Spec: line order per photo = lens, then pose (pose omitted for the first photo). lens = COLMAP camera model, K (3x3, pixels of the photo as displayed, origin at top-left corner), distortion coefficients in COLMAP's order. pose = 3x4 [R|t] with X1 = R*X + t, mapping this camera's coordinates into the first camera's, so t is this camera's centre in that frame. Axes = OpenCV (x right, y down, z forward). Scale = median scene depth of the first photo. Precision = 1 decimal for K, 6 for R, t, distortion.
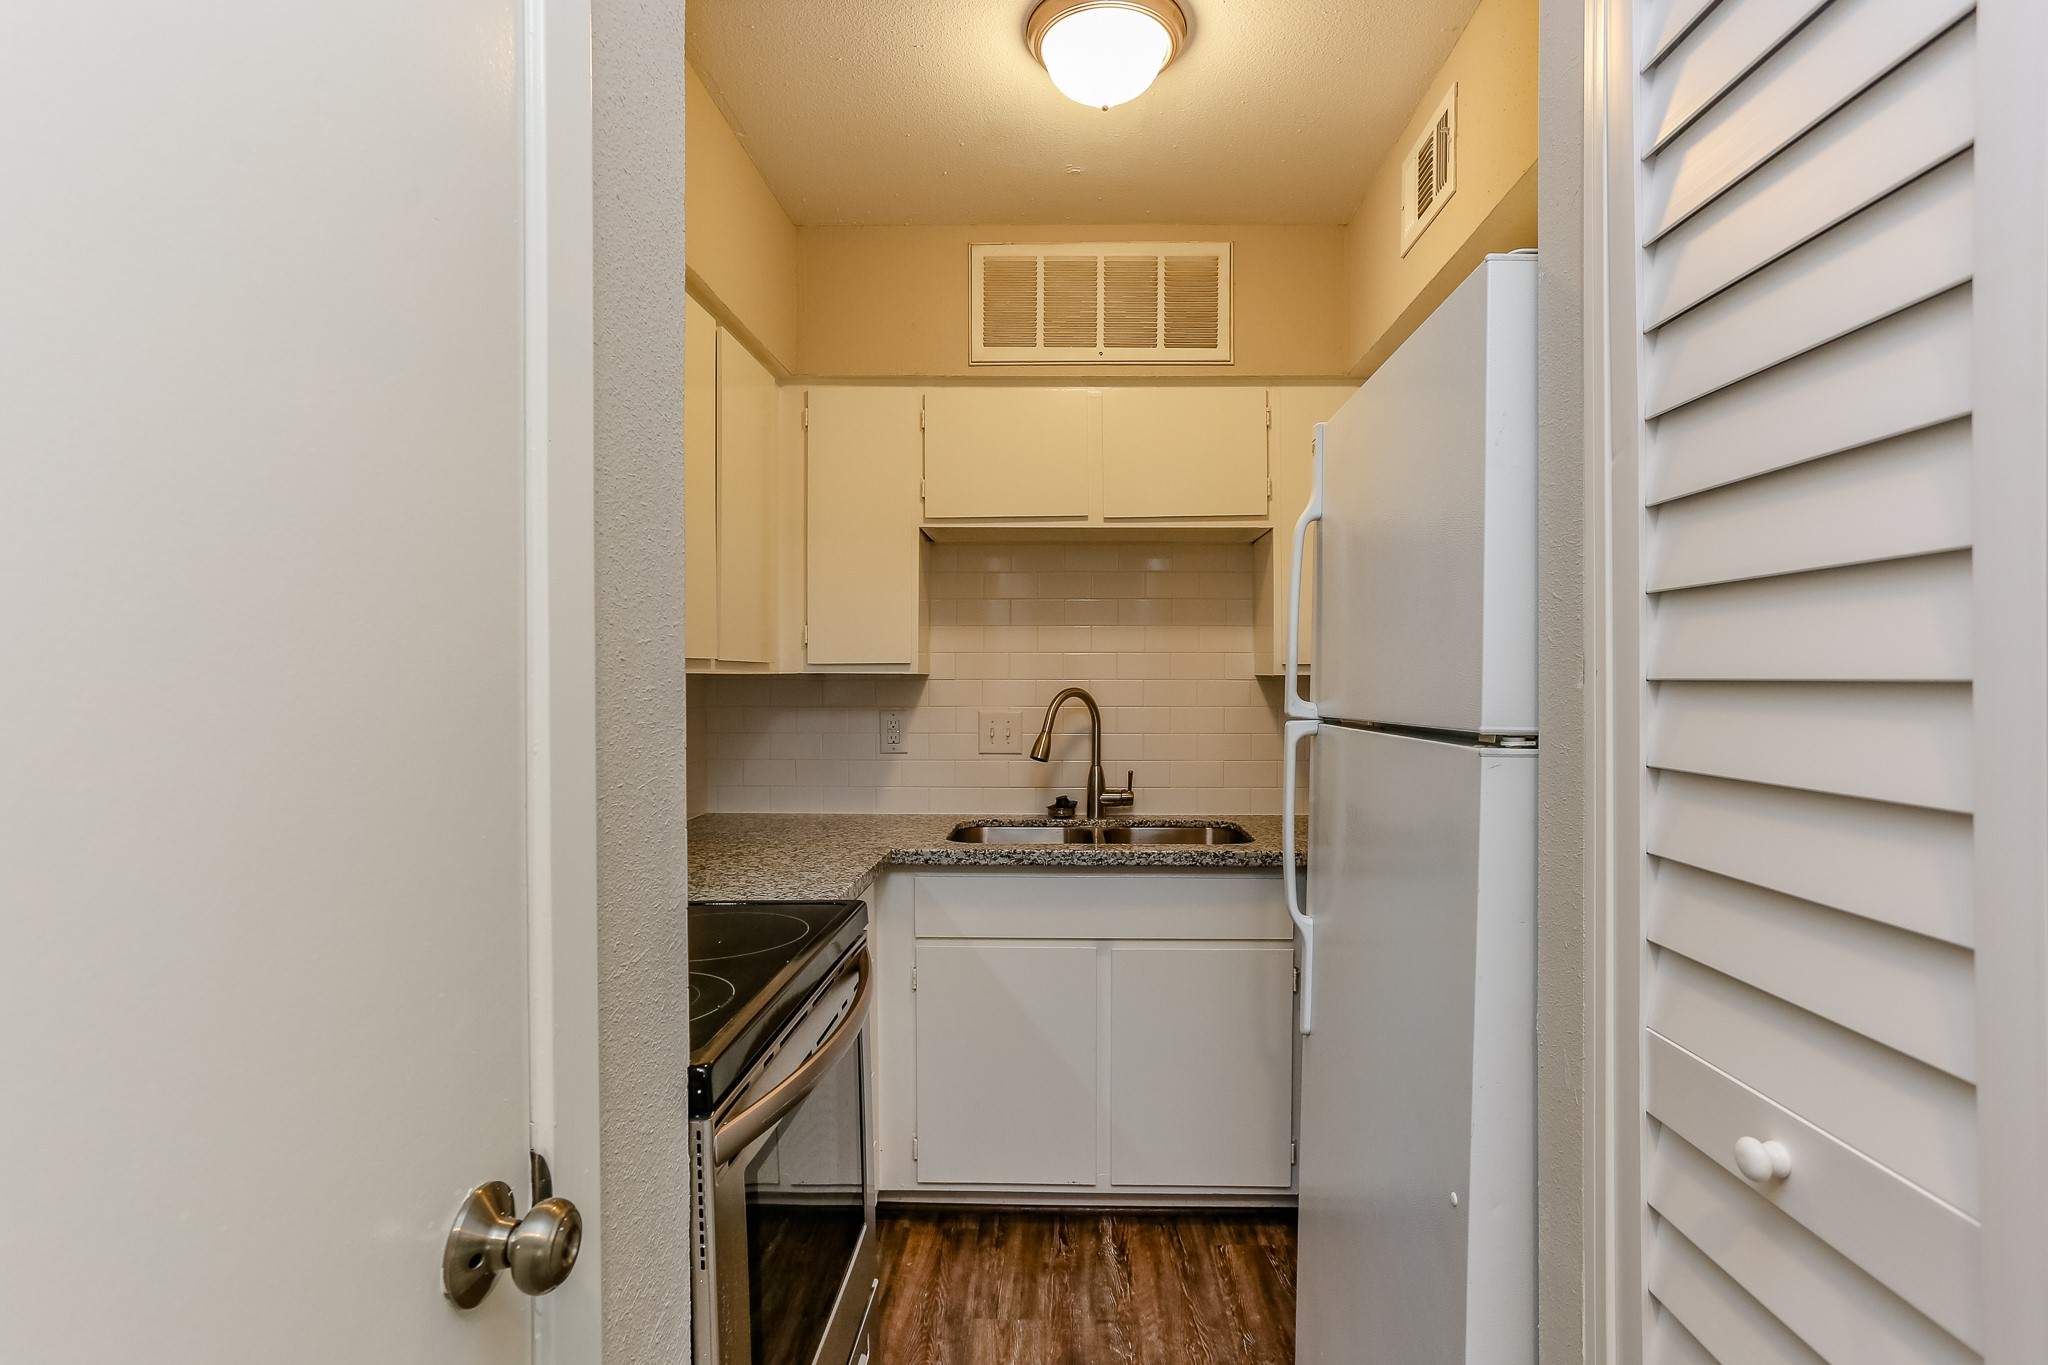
lens RADIAL K [[998.6, 0, 1070.9], [0, 998.6, 701.5], [0, 0, 1]] dist [-0.039891, 0.023379]
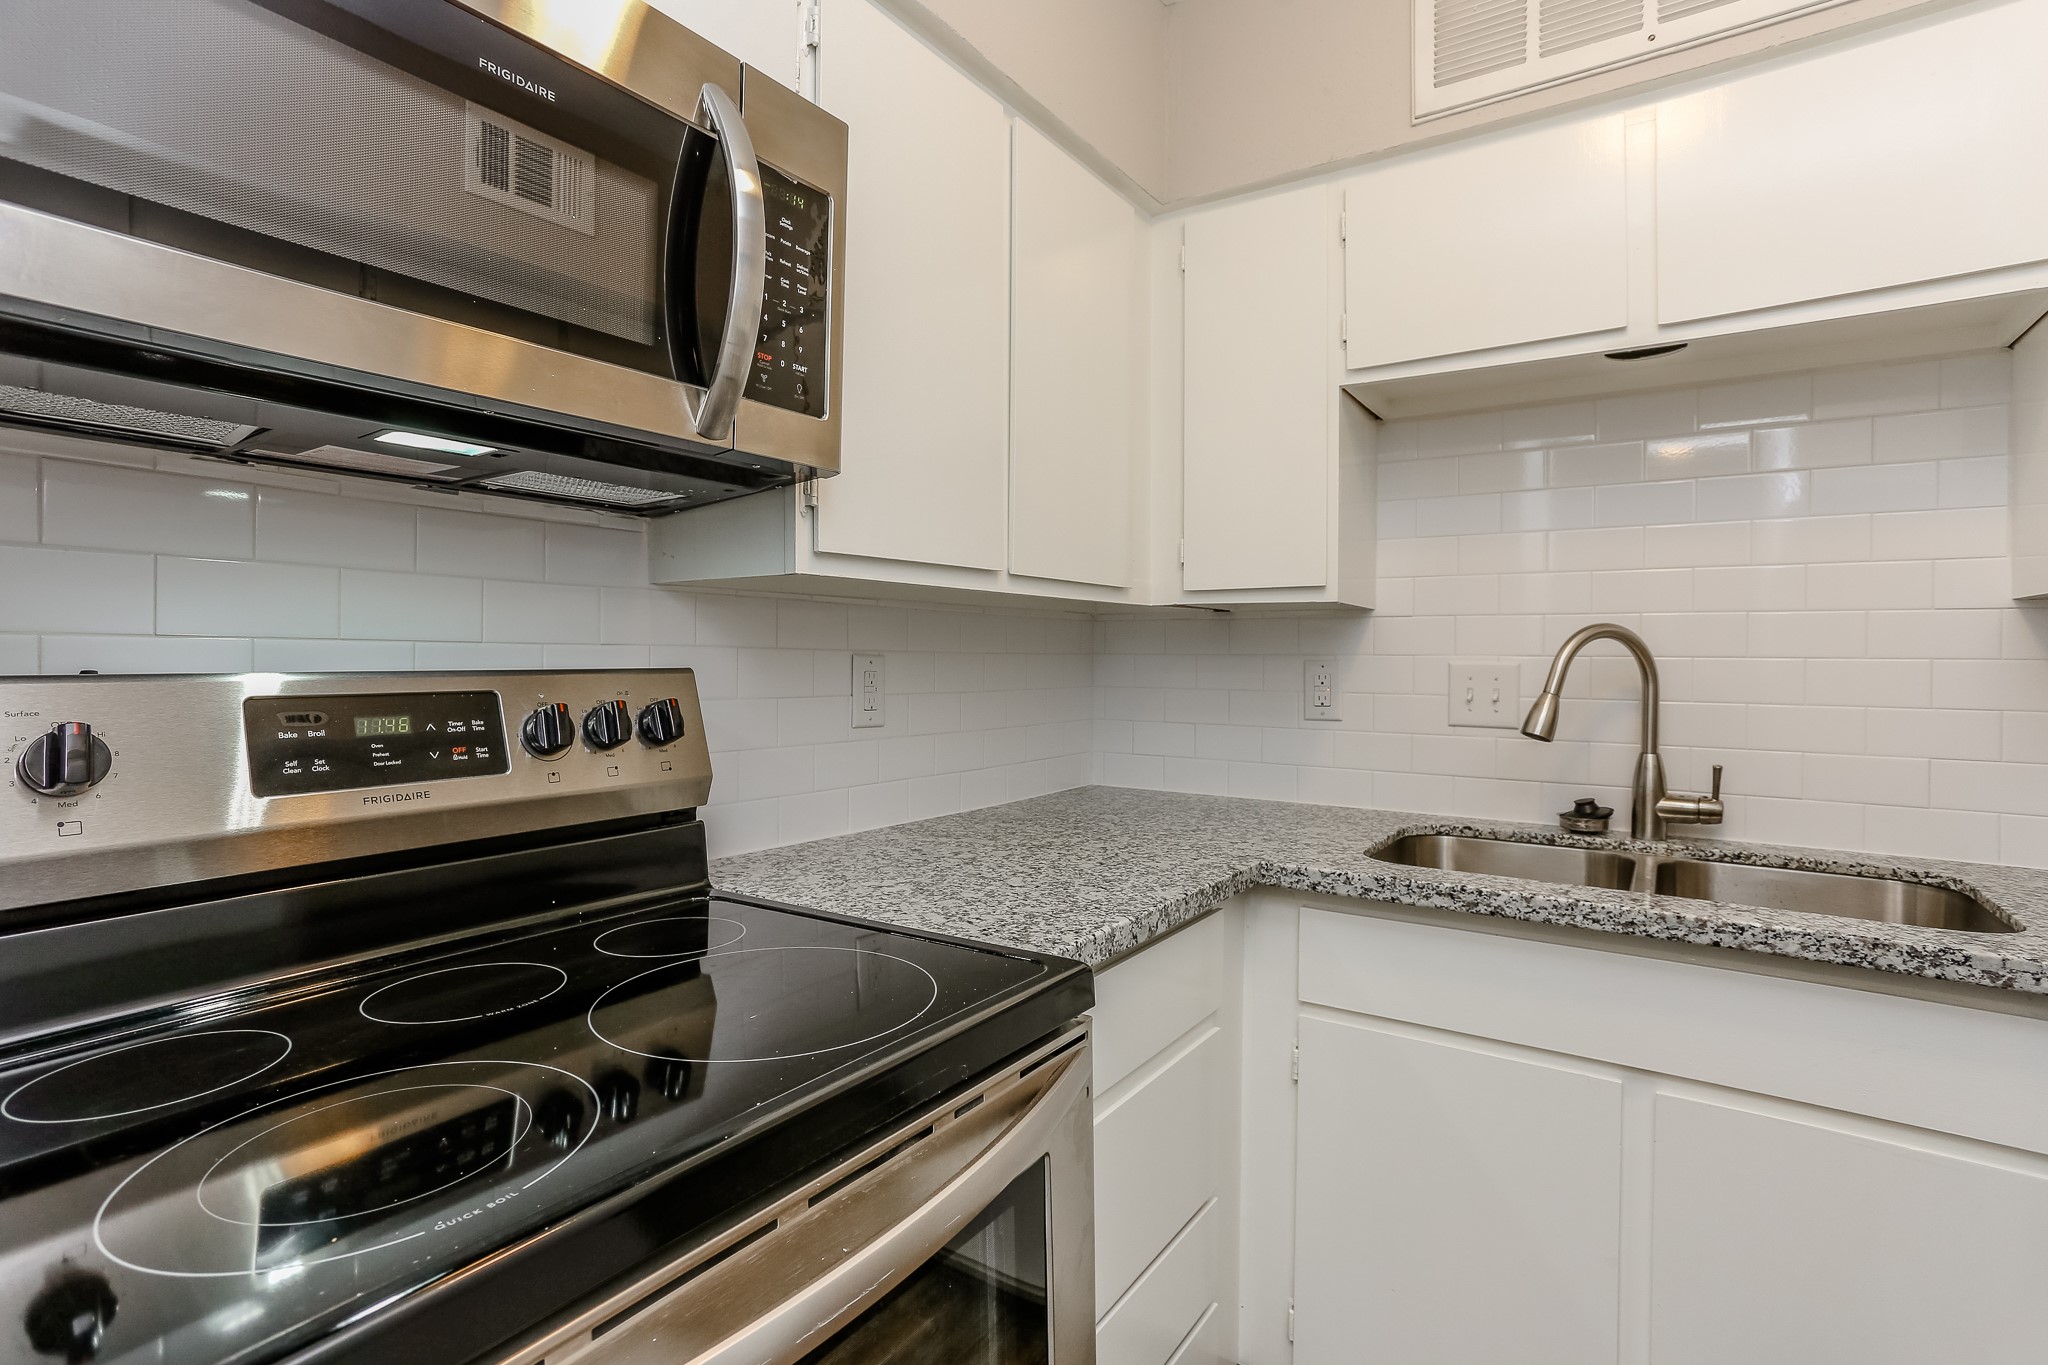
lens RADIAL K [[998.6, 0, 1025.5], [0, 998.6, 652.1], [0, 0, 1]] dist [-0.039891, 0.023379]
pose [[0.831294, 0.003387, -0.555822, 0.049468], [-0.016519, 0.999690, -0.018615, 0.024387], [0.555587, 0.024656, 0.831093, 0.344449]]
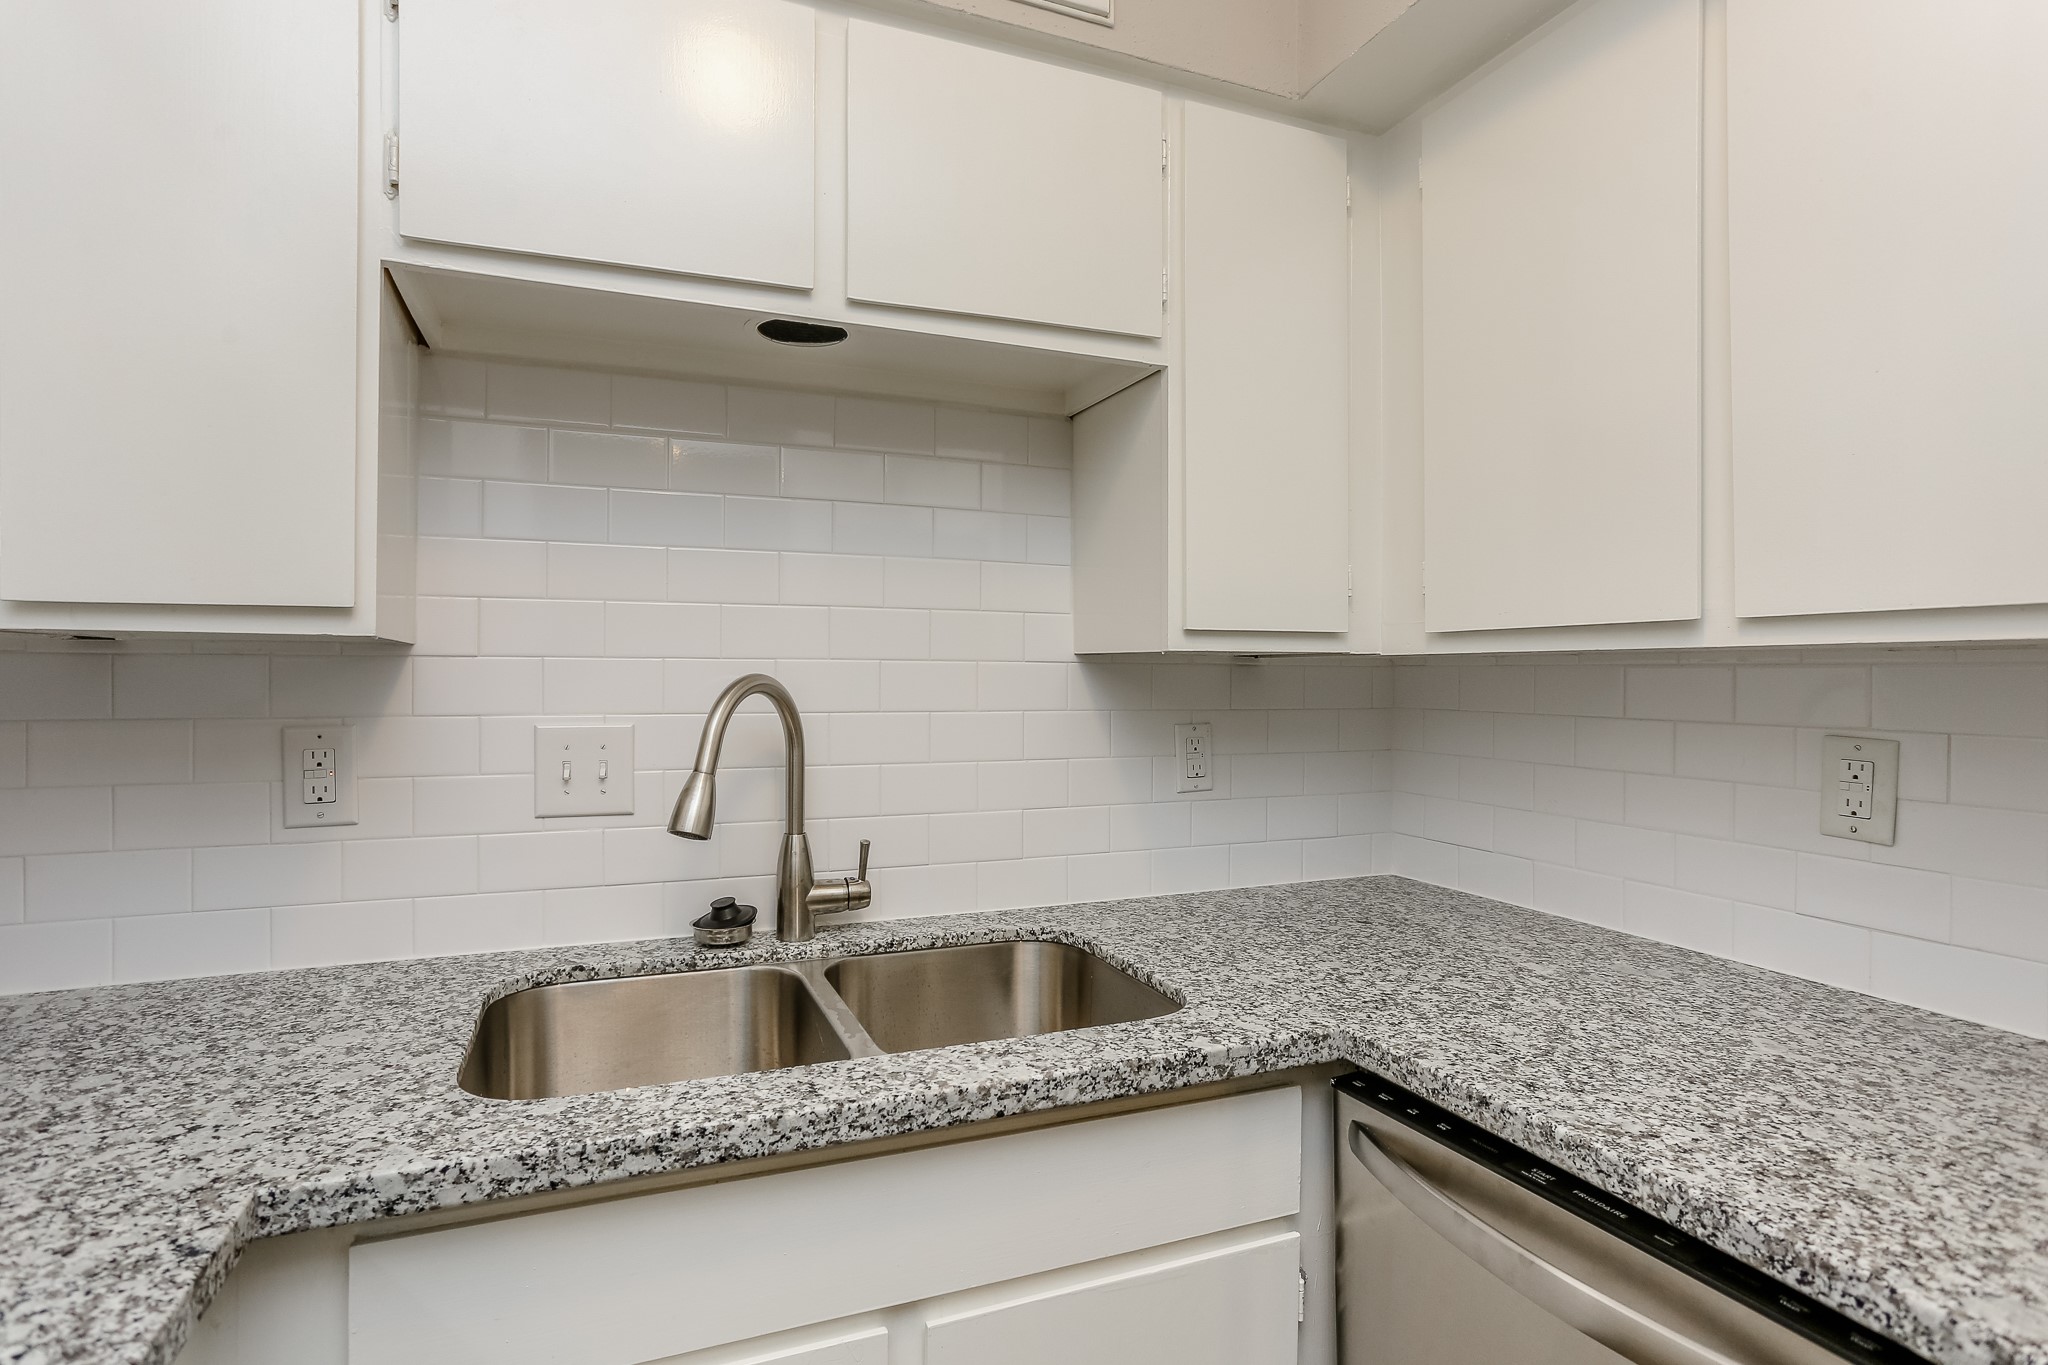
lens RADIAL K [[998.6, 0, 996.5], [0, 998.6, 686.0], [0, 0, 1]] dist [-0.039891, 0.023379]
pose [[0.928572, 0.001141, 0.371151, -0.075374], [0.001423, 0.999977, -0.006634, -0.005194], [-0.371150, 0.006688, 0.928549, 0.589155]]
